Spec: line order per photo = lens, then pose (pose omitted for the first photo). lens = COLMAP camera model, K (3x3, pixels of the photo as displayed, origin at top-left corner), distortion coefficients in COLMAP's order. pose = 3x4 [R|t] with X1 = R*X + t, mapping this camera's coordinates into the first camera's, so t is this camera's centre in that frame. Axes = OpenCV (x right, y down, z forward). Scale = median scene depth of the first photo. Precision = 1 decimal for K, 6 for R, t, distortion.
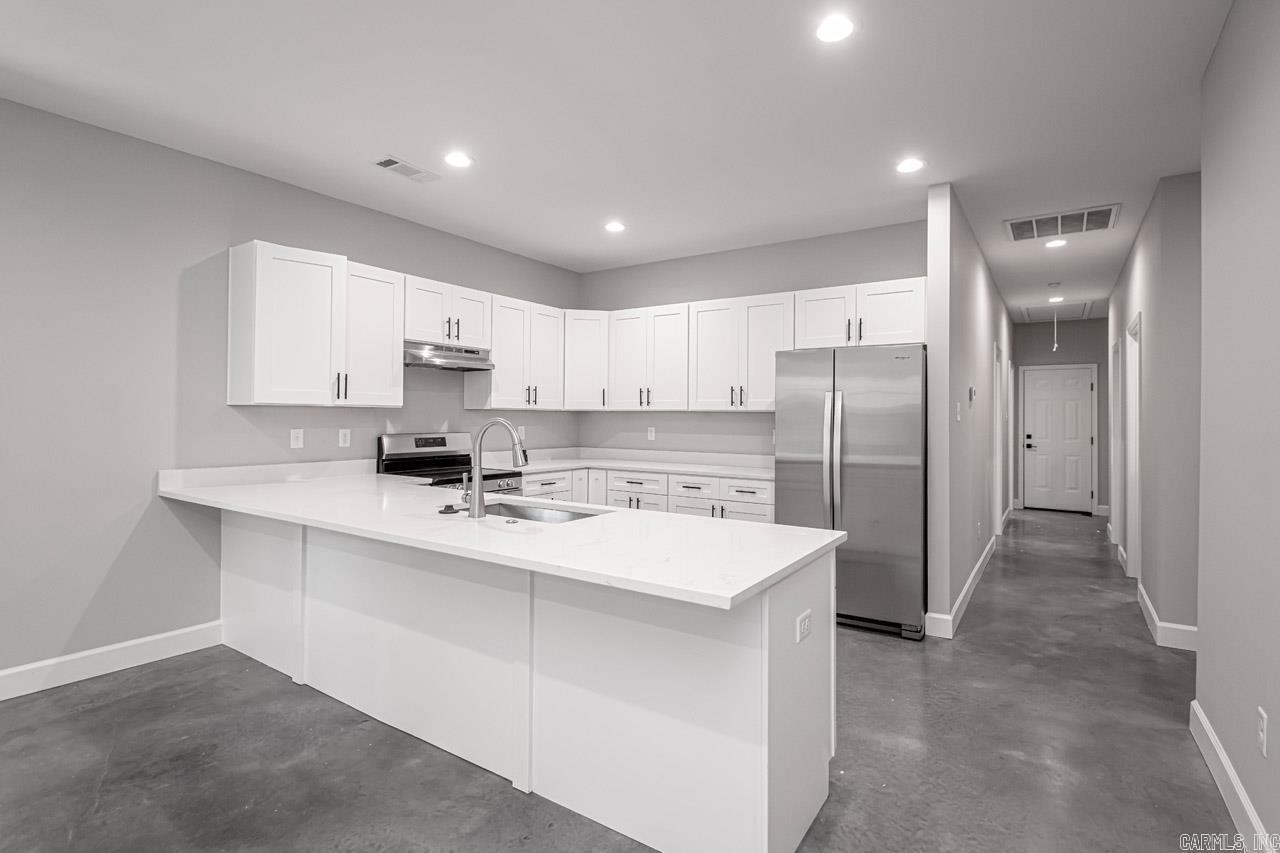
lens RADIAL K [[611.1, 0, 639.6], [0, 611.1, 413.9], [0, 0, 1]] dist [0.015731, -0.016971]
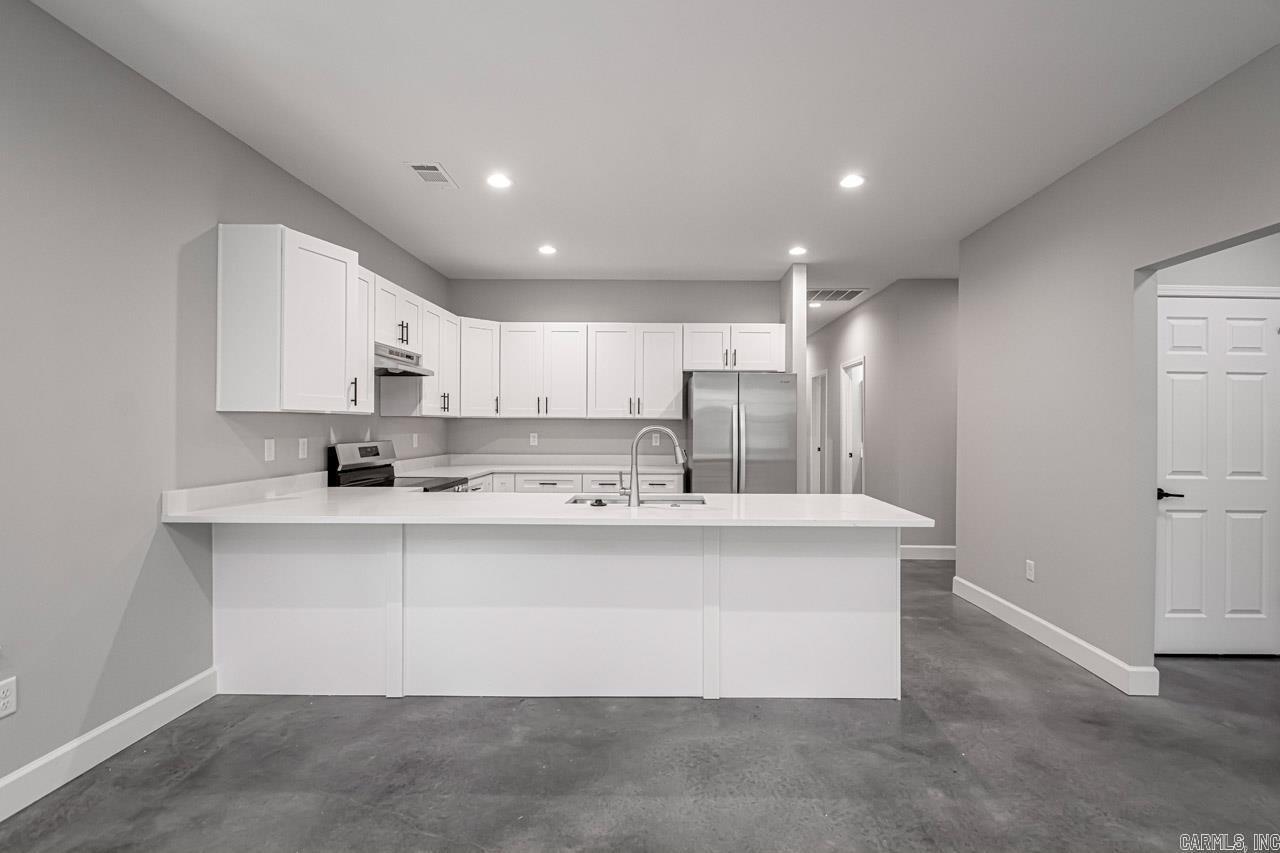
lens RADIAL K [[611.3, 0, 668.9], [0, 611.3, 425.3], [0, 0, 1]] dist [0.019883, -0.017719]
pose [[0.832129, -0.005339, 0.554556, -0.513165], [0.000230, 0.999957, 0.009281, -0.002526], [-0.554582, -0.007595, 0.832094, -0.037446]]
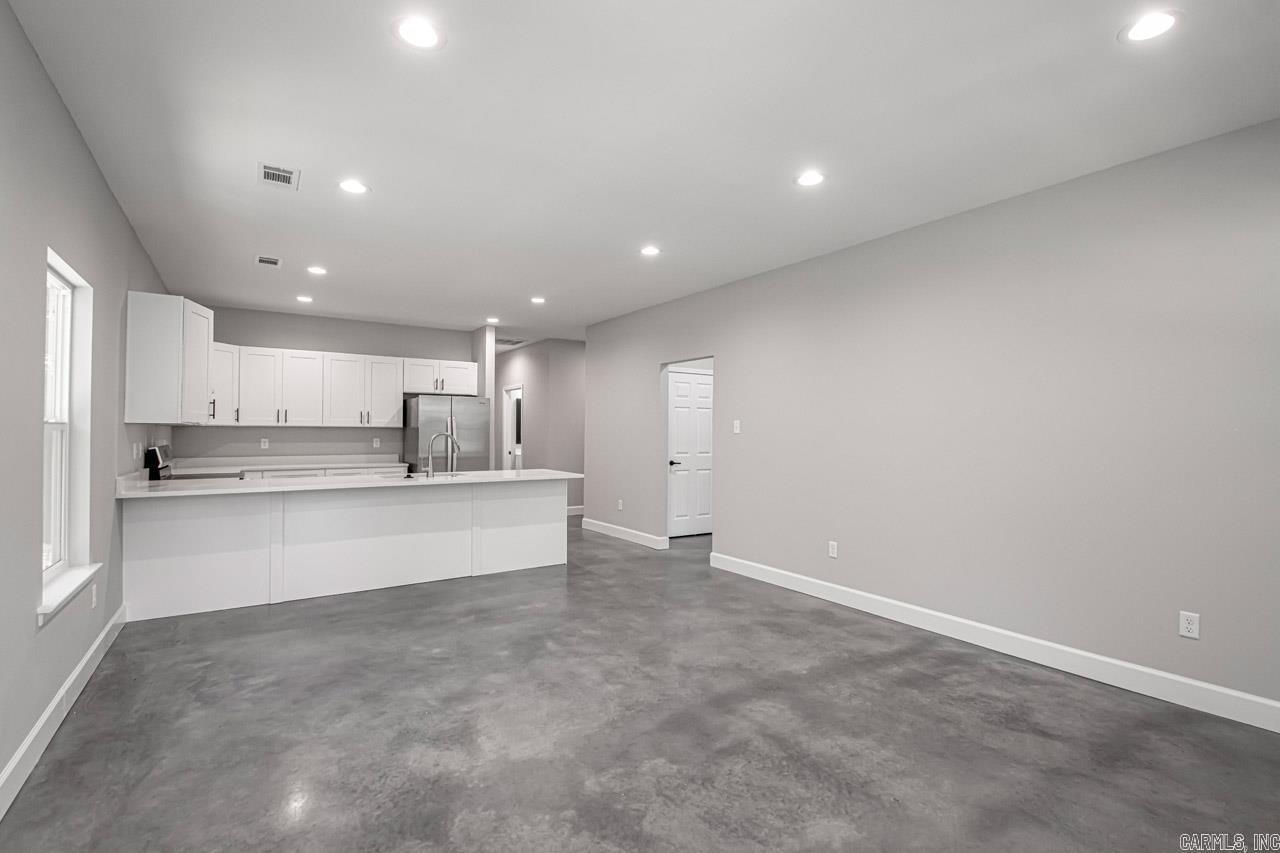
lens RADIAL K [[592.9, 0, 650.4], [0, 592.9, 422.6], [0, 0, 1]] dist [0.025652, -0.013916]
pose [[0.391663, 0.007421, 0.920079, -1.112015], [-0.004113, 0.999972, -0.006314, -0.010131], [-0.920099, -0.001311, 0.391683, -0.329459]]
